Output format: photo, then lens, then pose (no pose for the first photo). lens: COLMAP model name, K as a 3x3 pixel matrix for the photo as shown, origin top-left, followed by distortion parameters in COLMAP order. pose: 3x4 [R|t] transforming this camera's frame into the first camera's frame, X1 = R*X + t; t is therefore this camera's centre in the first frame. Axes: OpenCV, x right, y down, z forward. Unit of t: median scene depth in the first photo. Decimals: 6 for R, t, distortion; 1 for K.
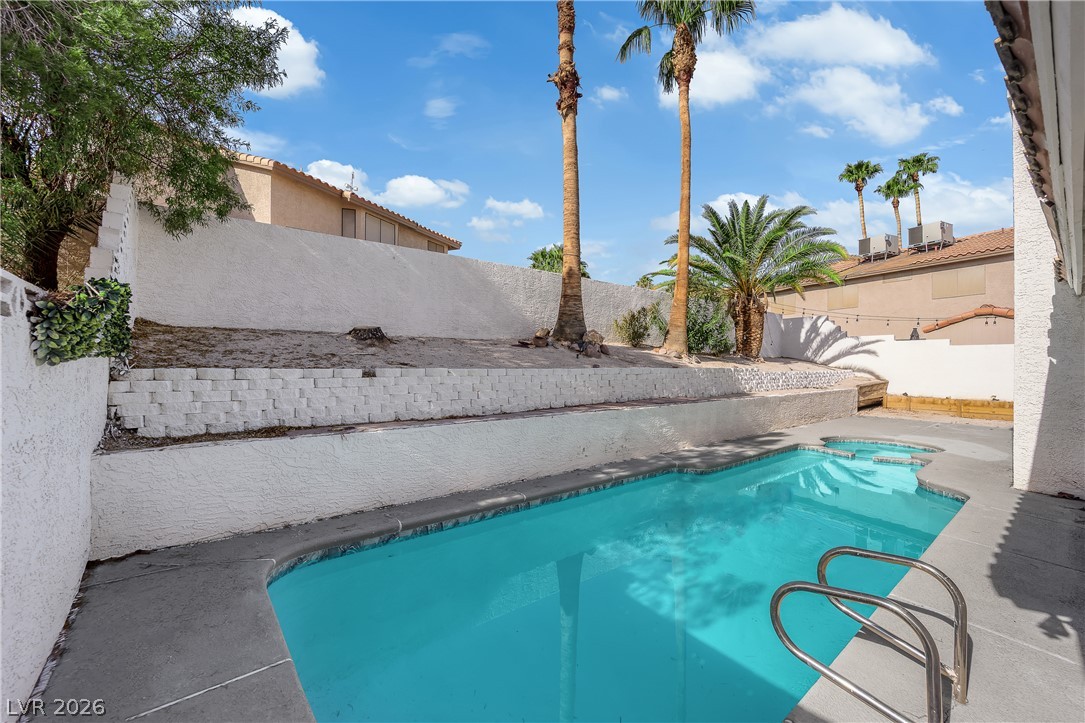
lens RADIAL K [[447.3, 0, 546.6], [0, 447.3, 376.3], [0, 0, 1]] dist [-0.006016, -0.000873]
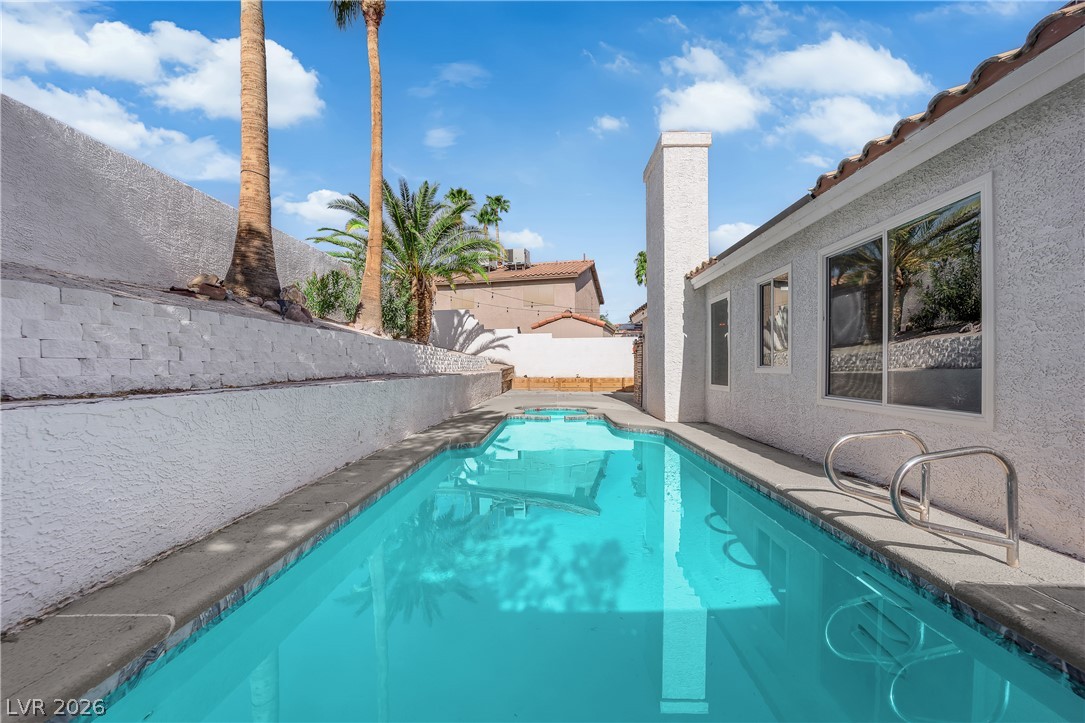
lens RADIAL K [[447.3, 0, 546.6], [0, 447.3, 376.3], [0, 0, 1]] dist [-0.006016, -0.000873]
pose [[0.655288, -0.027325, 0.754885, -0.122225], [0.033424, 0.999416, 0.007162, 0.036469], [-0.754639, 0.020538, 0.655818, 0.143322]]
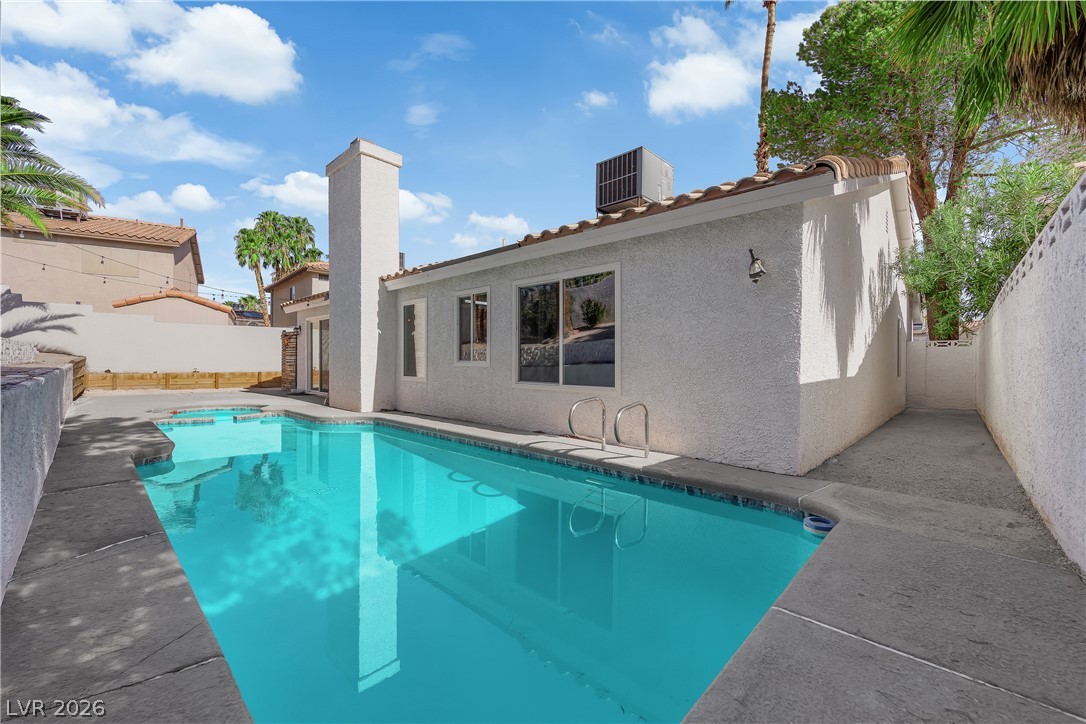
lens RADIAL K [[438.5, 0, 538.8], [0, 438.5, 363.2], [0, 0, 1]] dist [-0.010691, -0.002496]
pose [[-0.117966, -0.014730, 0.992908, -0.213184], [0.024074, 0.999554, 0.017689, 0.032323], [-0.992726, 0.025990, -0.117558, 0.242601]]
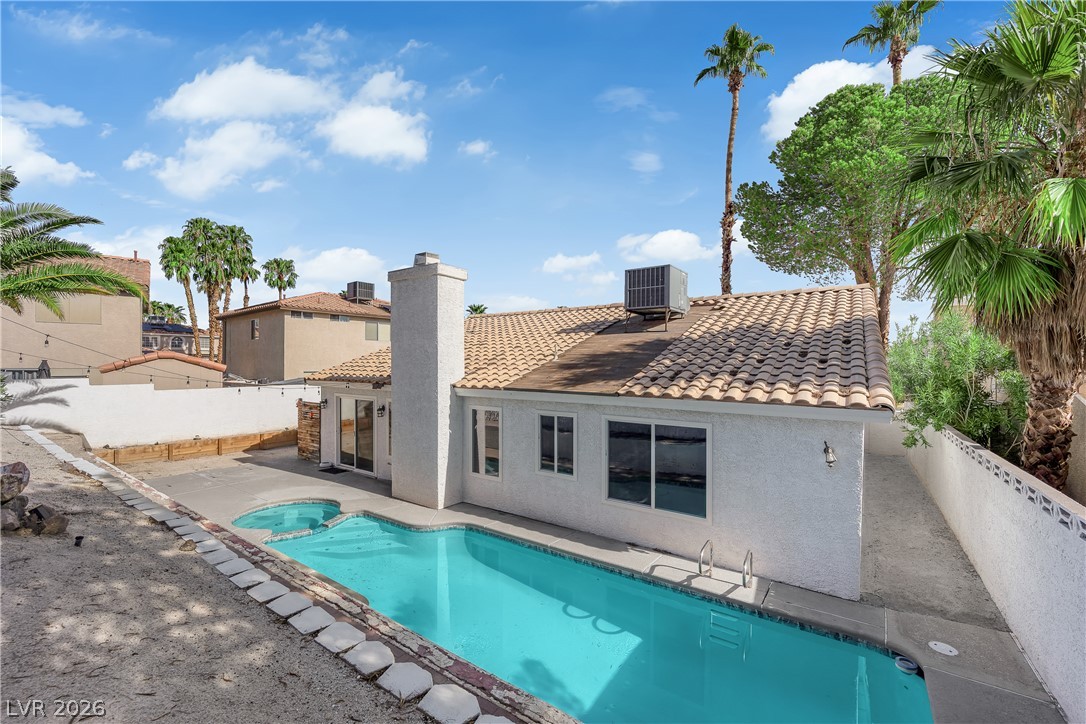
lens RADIAL K [[446.1, 0, 535.9], [0, 446.1, 360.9], [0, 0, 1]] dist [-0.011794, -0.000211]
pose [[-0.261993, -0.008547, 0.965032, -0.277965], [0.021786, 0.999654, 0.014768, -0.137333], [-0.964824, 0.024893, -0.261716, 0.456484]]
